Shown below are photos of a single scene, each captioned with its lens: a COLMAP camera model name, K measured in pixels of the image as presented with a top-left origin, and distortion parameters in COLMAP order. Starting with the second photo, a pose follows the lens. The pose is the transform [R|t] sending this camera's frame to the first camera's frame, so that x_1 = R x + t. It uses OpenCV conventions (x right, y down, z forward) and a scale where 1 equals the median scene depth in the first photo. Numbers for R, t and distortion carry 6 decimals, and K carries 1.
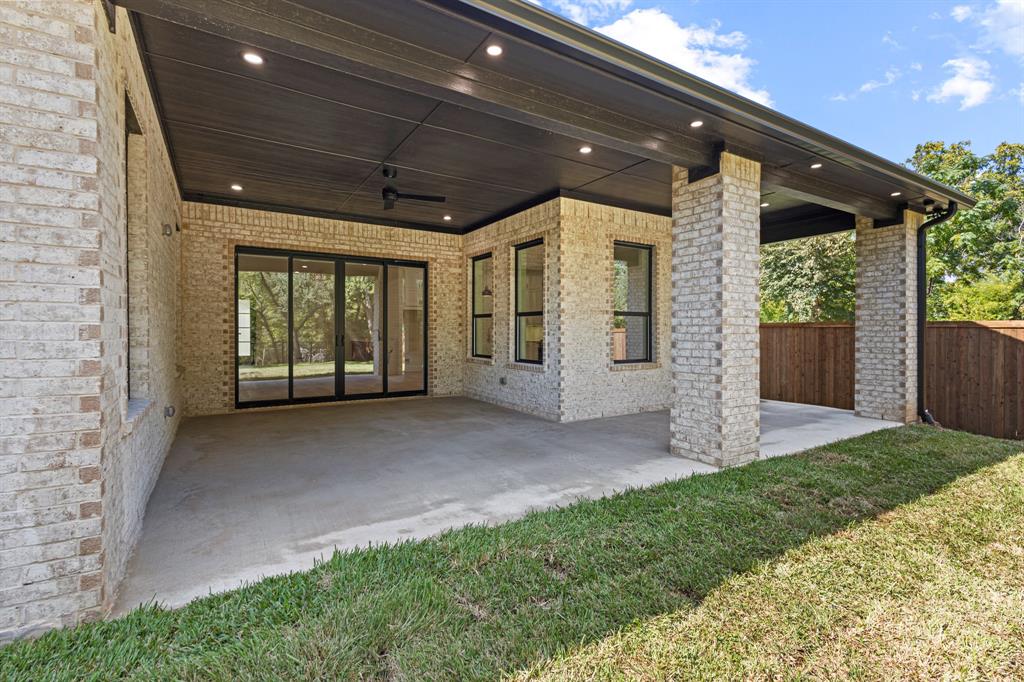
lens RADIAL K [[440.9, 0, 508.8], [0, 440.9, 333.4], [0, 0, 1]] dist [0.003918, -0.000150]
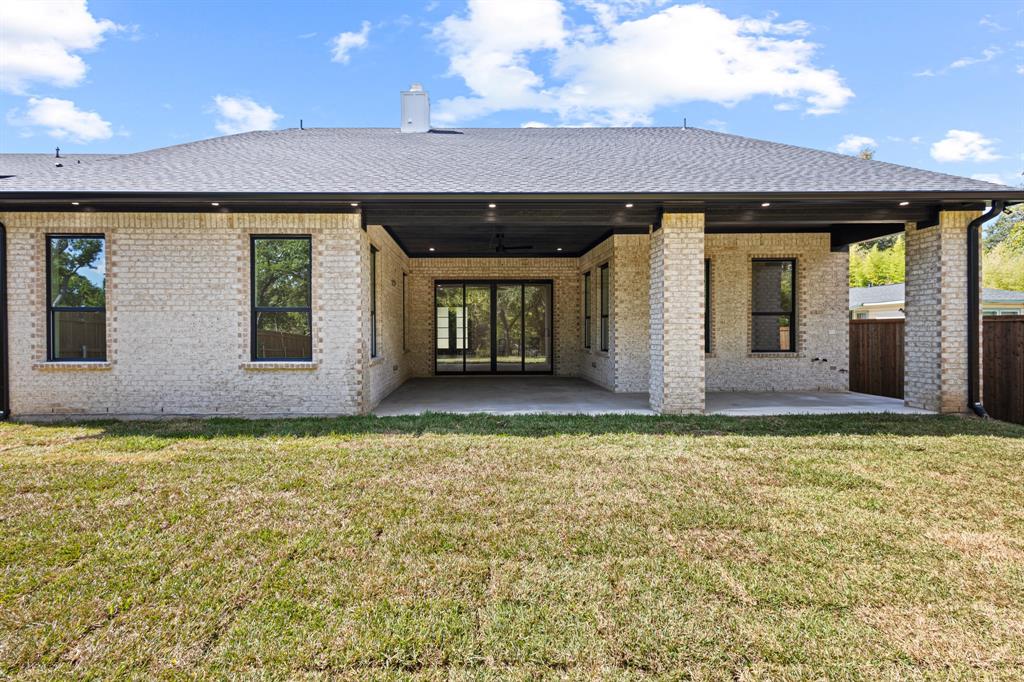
lens RADIAL K [[440.9, 0, 508.8], [0, 440.9, 333.4], [0, 0, 1]] dist [0.003918, -0.000150]
pose [[0.885425, -0.002170, -0.464777, 0.455973], [0.004054, 0.999987, 0.003055, 0.005120], [0.464765, -0.004589, 0.885422, -0.406273]]
